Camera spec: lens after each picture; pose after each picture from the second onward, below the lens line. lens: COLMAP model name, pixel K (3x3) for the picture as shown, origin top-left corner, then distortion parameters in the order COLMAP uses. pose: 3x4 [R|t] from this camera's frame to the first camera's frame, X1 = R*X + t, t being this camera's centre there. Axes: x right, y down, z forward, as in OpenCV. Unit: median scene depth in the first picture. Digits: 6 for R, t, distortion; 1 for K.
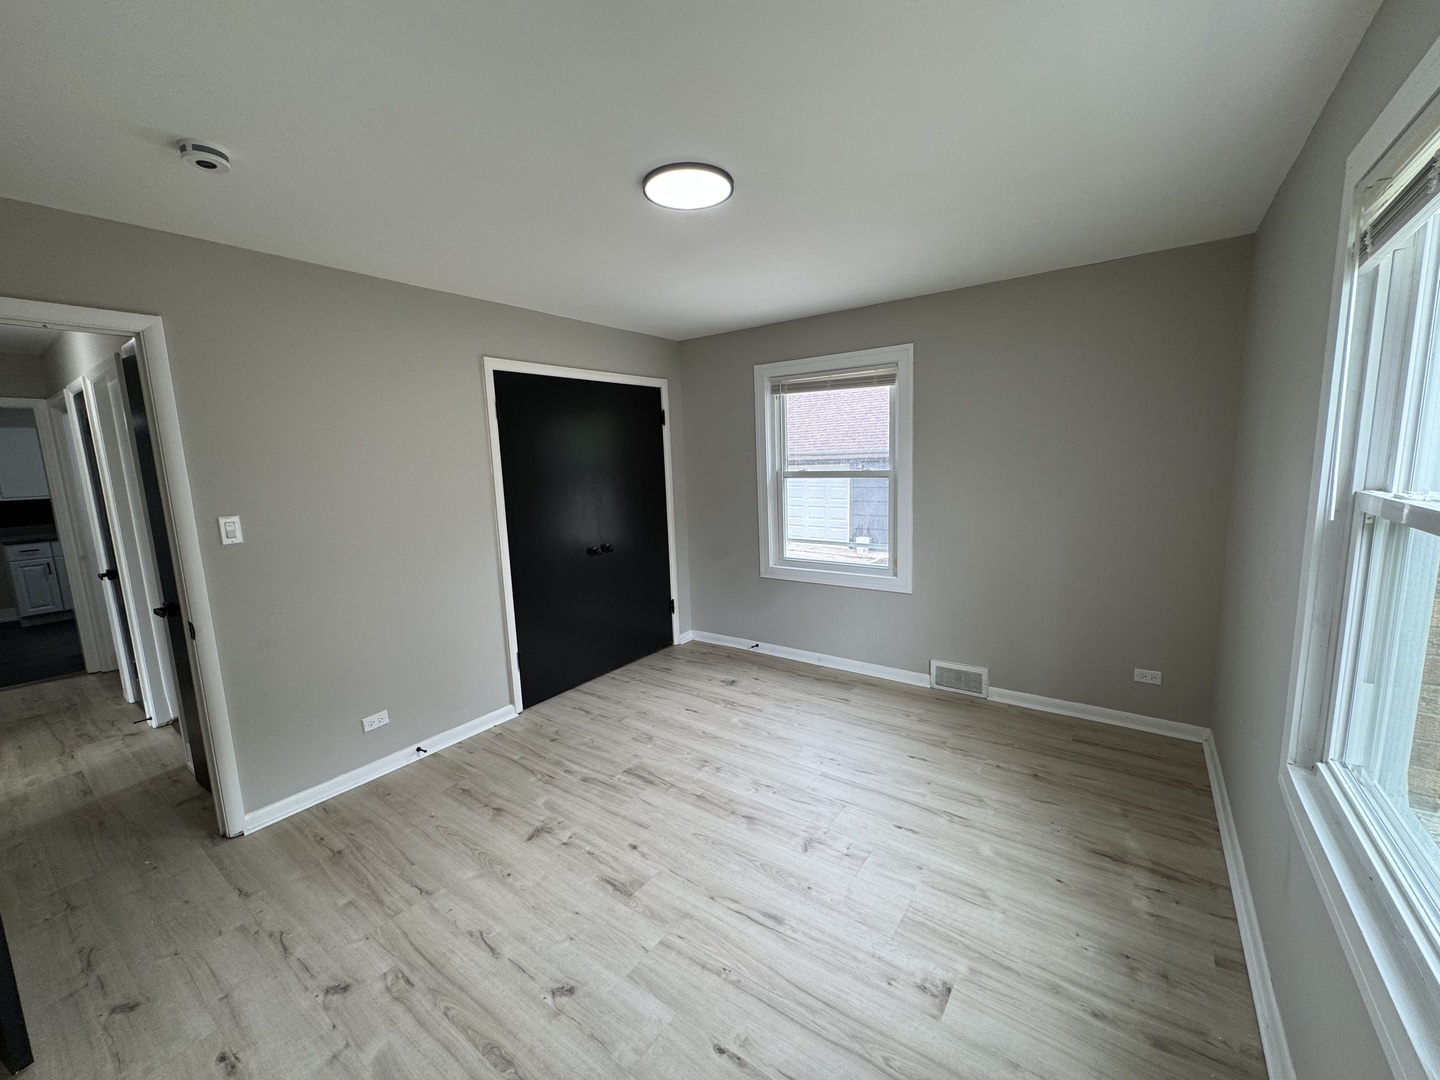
lens RADIAL K [[576.9, 0, 720.0], [0, 576.9, 540.0], [0, 0, 1]] dist [-0.005407, 0.000420]
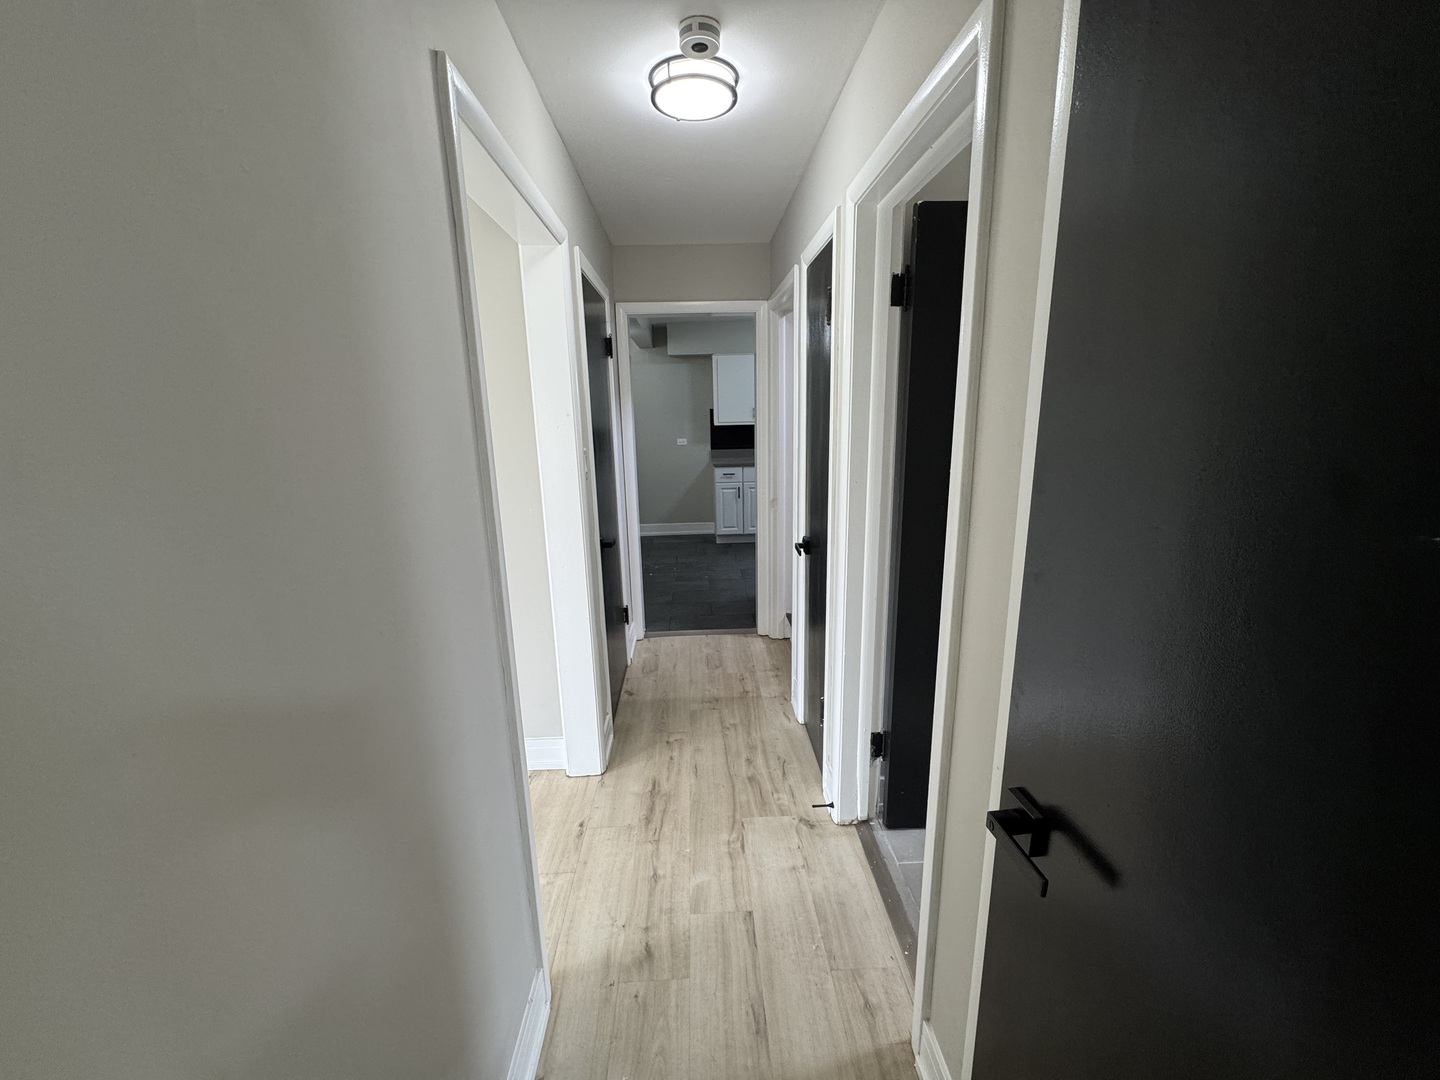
lens RADIAL K [[576.9, 0, 720.0], [0, 576.9, 540.0], [0, 0, 1]] dist [-0.005407, 0.000420]
pose [[0.627661, 0.194265, -0.753859, -0.606846], [-0.112518, 0.980834, 0.159073, -0.043346], [0.770312, -0.015021, 0.637490, 0.480282]]
